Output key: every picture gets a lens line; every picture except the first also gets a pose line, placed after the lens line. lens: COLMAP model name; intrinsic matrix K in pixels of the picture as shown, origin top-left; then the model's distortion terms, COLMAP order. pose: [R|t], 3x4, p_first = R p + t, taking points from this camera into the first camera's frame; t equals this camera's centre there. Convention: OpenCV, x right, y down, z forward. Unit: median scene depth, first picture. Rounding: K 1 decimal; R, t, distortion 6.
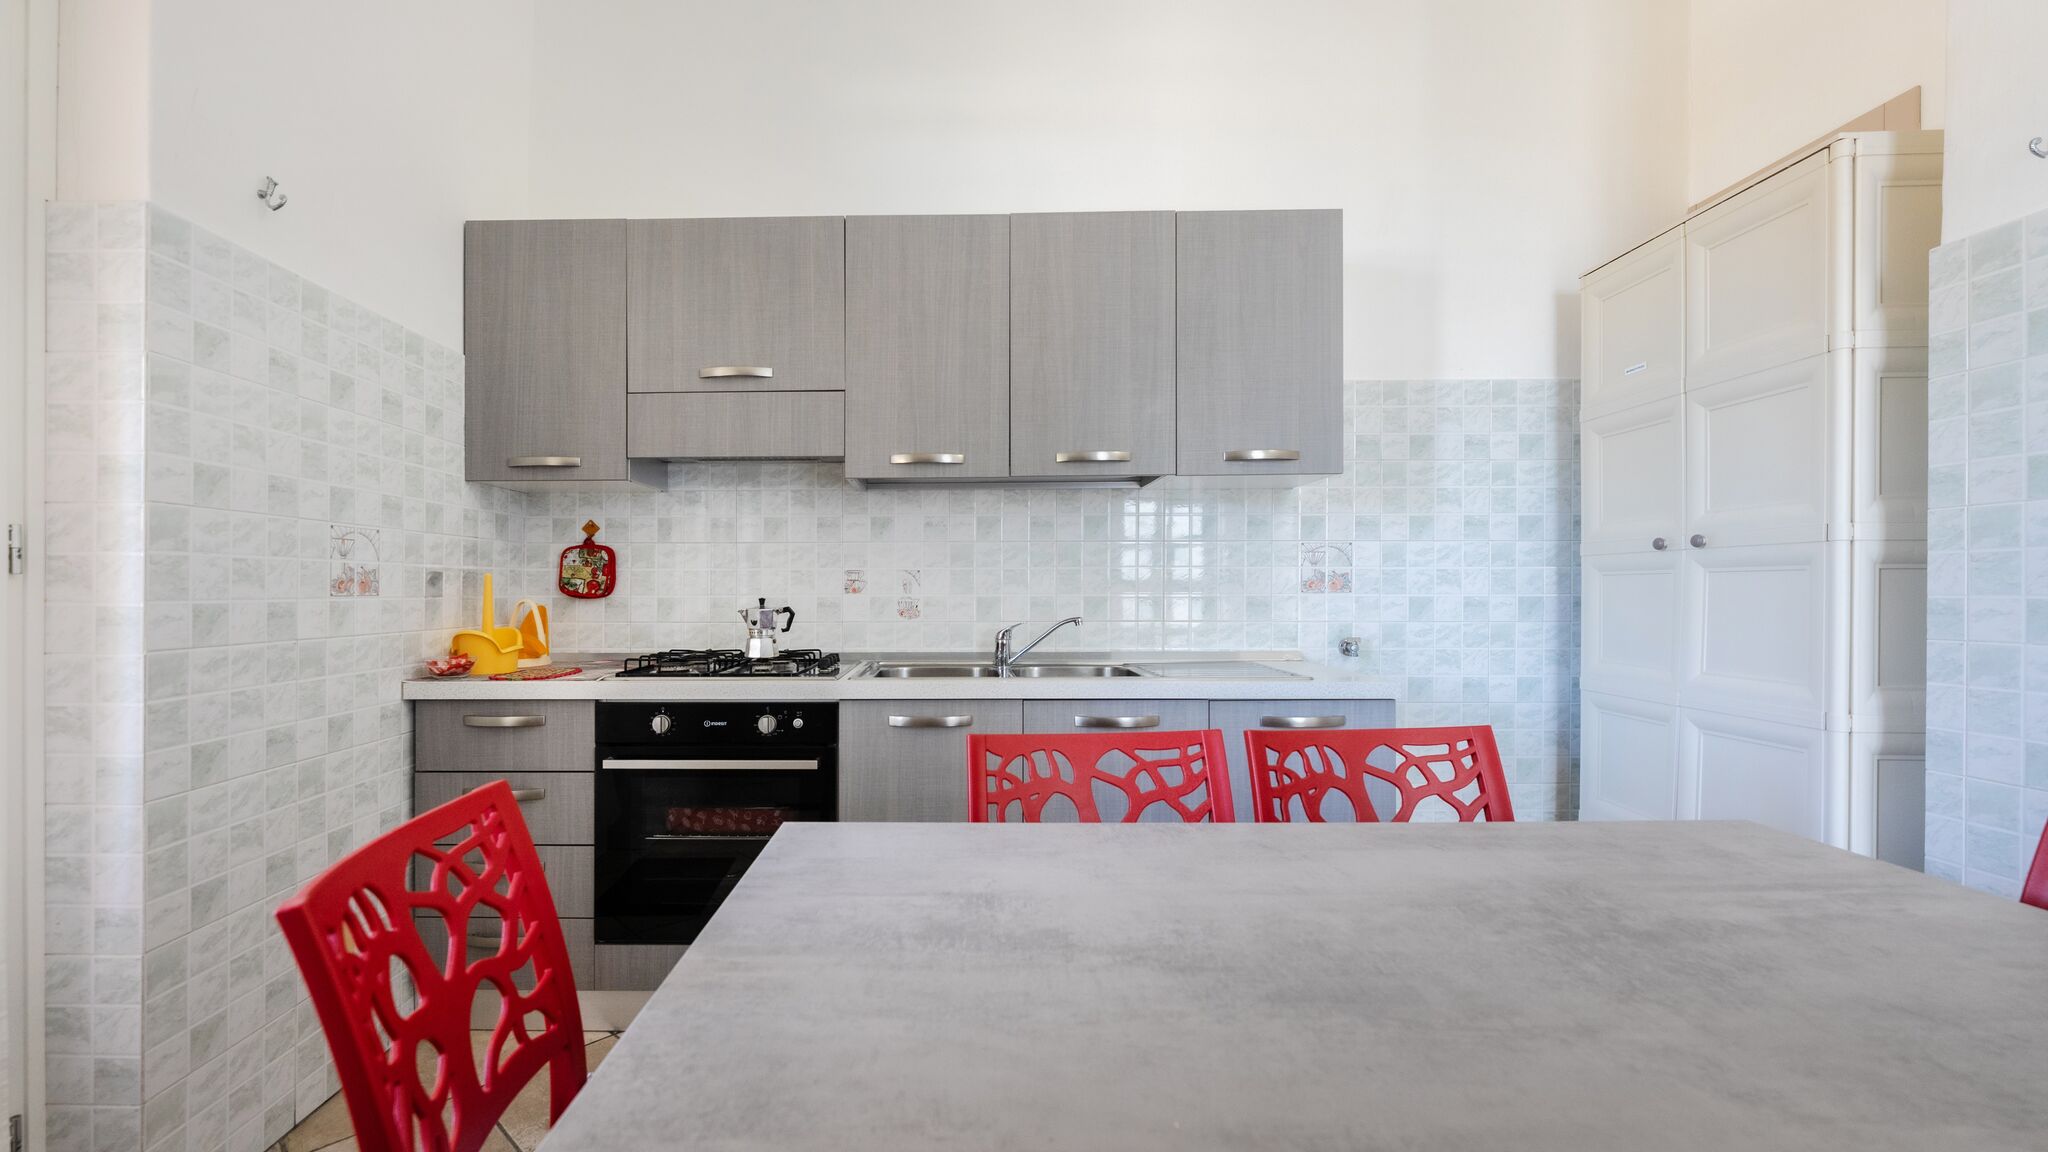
lens RADIAL K [[836.8, 0, 964.7], [0, 836.8, 586.1], [0, 0, 1]] dist [-0.001260, 0.000018]
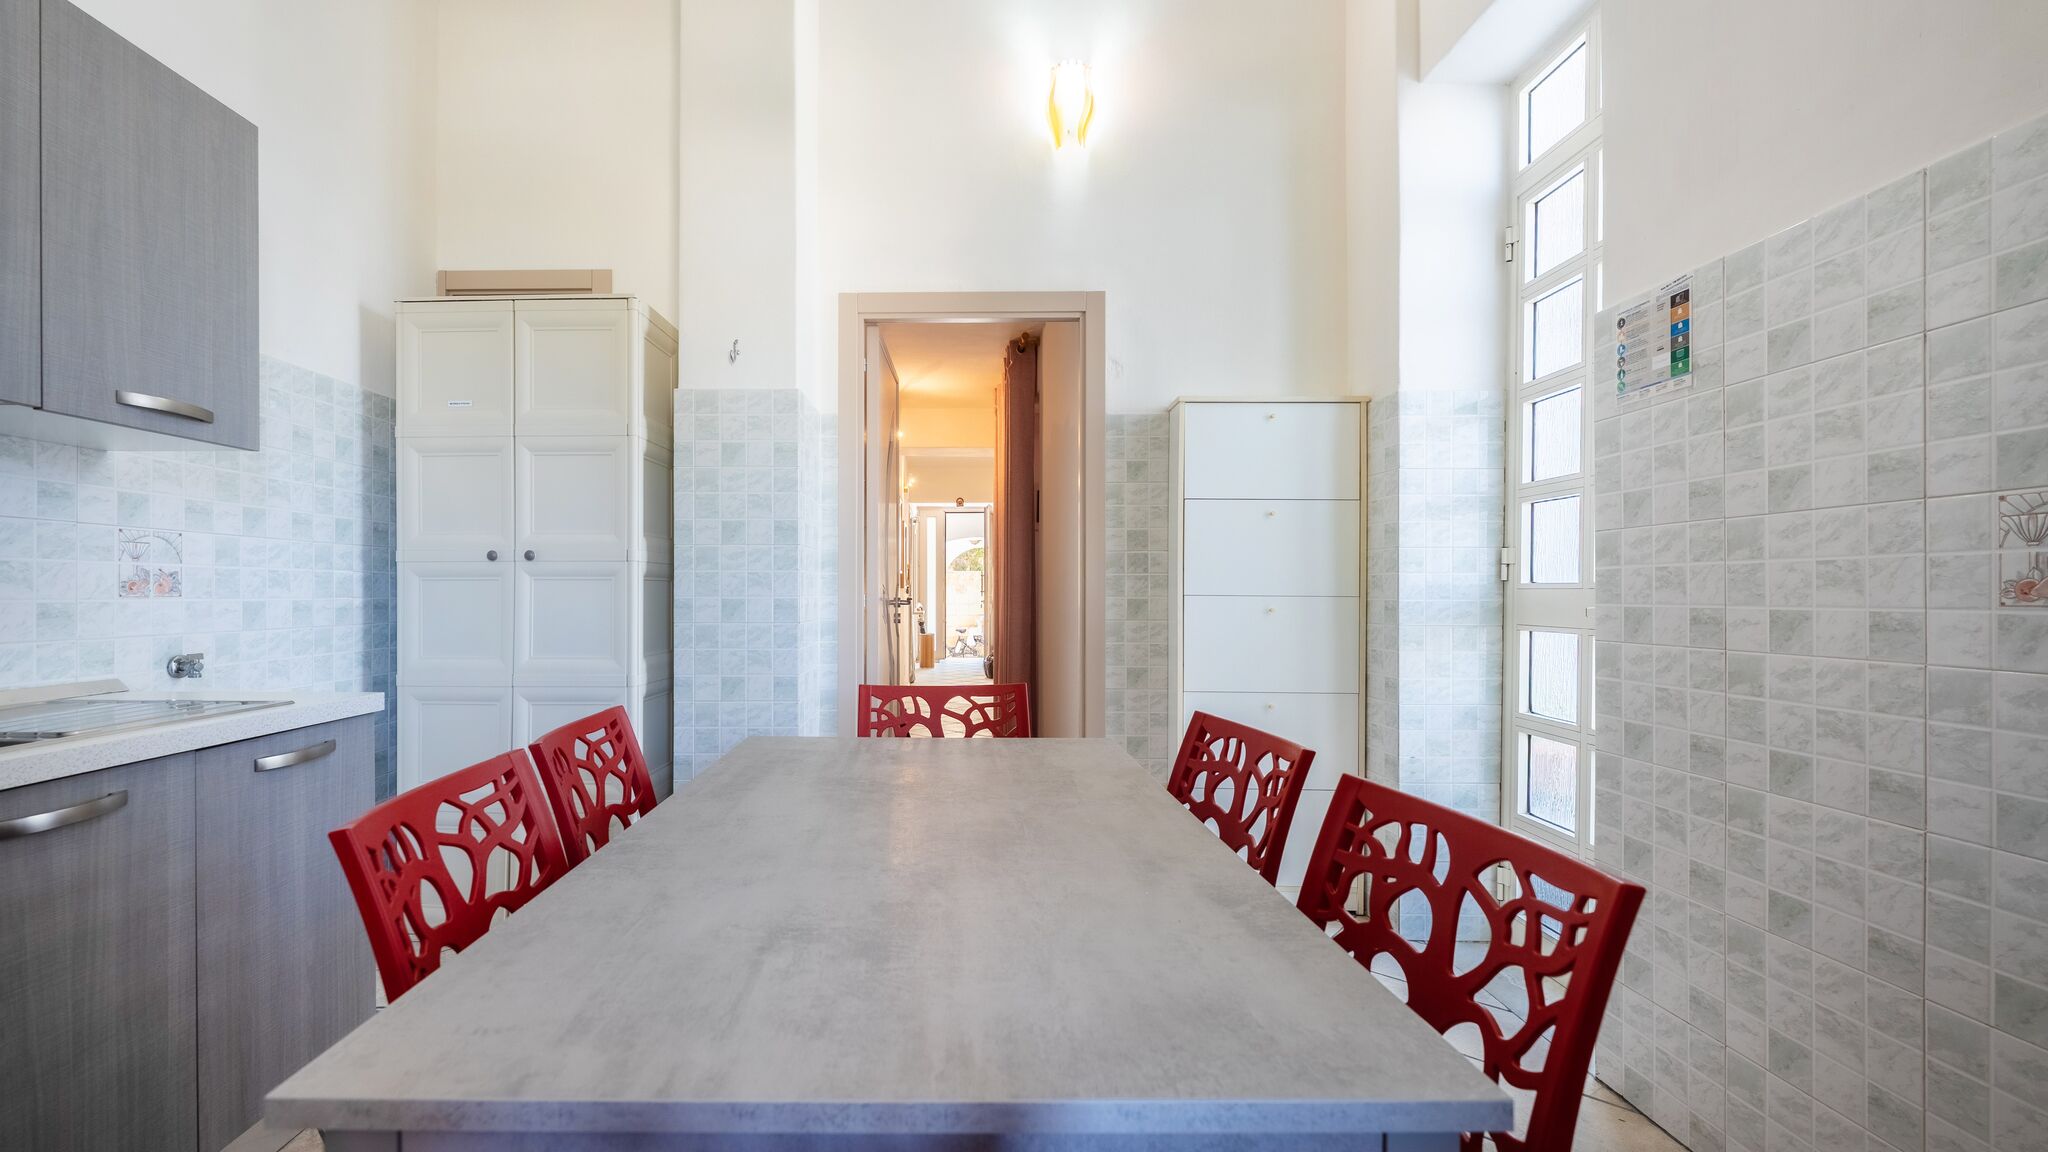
lens RADIAL K [[836.8, 0, 924.9], [0, 836.8, 597.0], [0, 0, 1]] dist [-0.001260, 0.000018]
pose [[0.016190, -0.004248, 0.999860, -0.385084], [-0.004610, 0.999980, 0.004324, 0.001513], [-0.999858, -0.004679, 0.016170, 0.361873]]
